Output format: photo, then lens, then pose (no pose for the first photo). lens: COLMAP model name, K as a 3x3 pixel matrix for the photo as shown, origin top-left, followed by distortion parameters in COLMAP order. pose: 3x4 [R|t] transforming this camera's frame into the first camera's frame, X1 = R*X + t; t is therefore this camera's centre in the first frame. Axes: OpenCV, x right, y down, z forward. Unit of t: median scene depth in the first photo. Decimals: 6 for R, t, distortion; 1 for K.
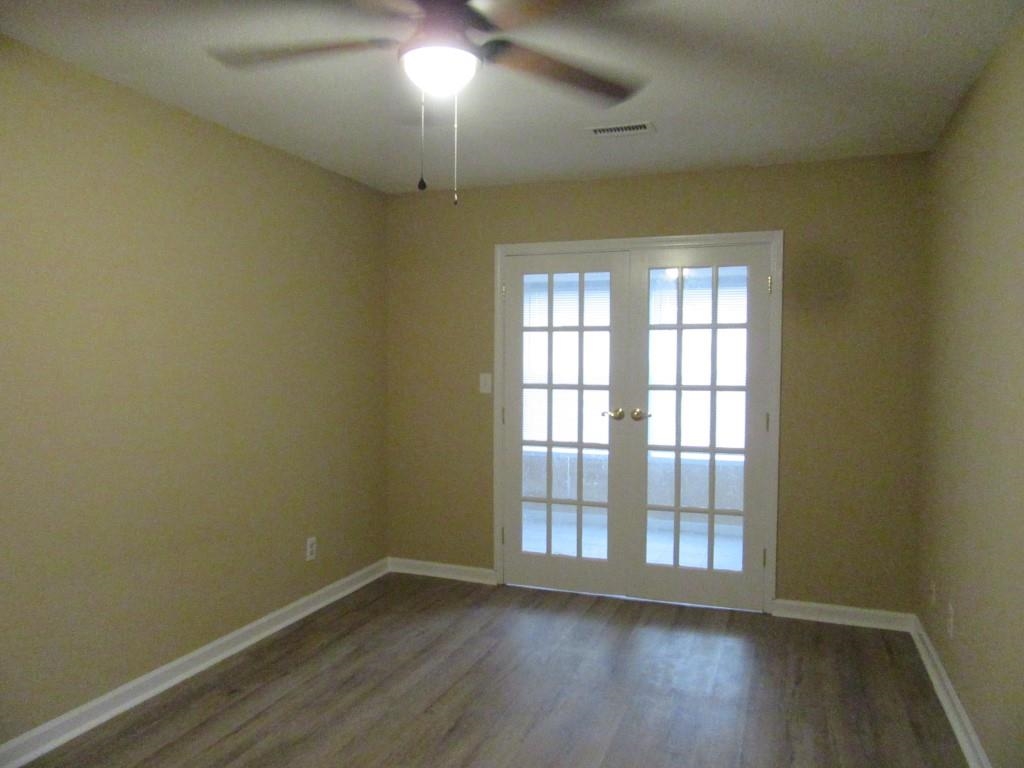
lens RADIAL K [[757.9, 0, 518.3], [0, 757.9, 385.9], [0, 0, 1]] dist [-0.001043, 0.024335]
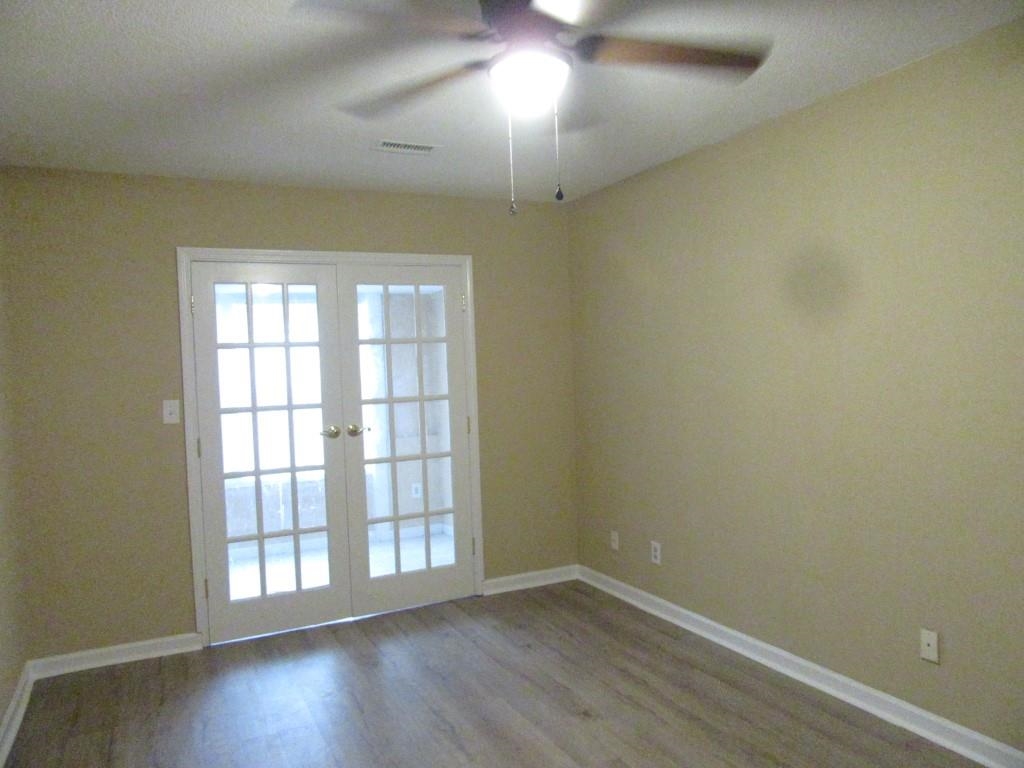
lens RADIAL K [[757.9, 0, 519.3], [0, 757.9, 380.7], [0, 0, 1]] dist [-0.001043, 0.024335]
pose [[0.697369, -0.048799, 0.715049, -0.386098], [0.071926, 0.997408, -0.002079, -0.008693], [-0.713094, 0.052880, 0.699071, 0.147154]]
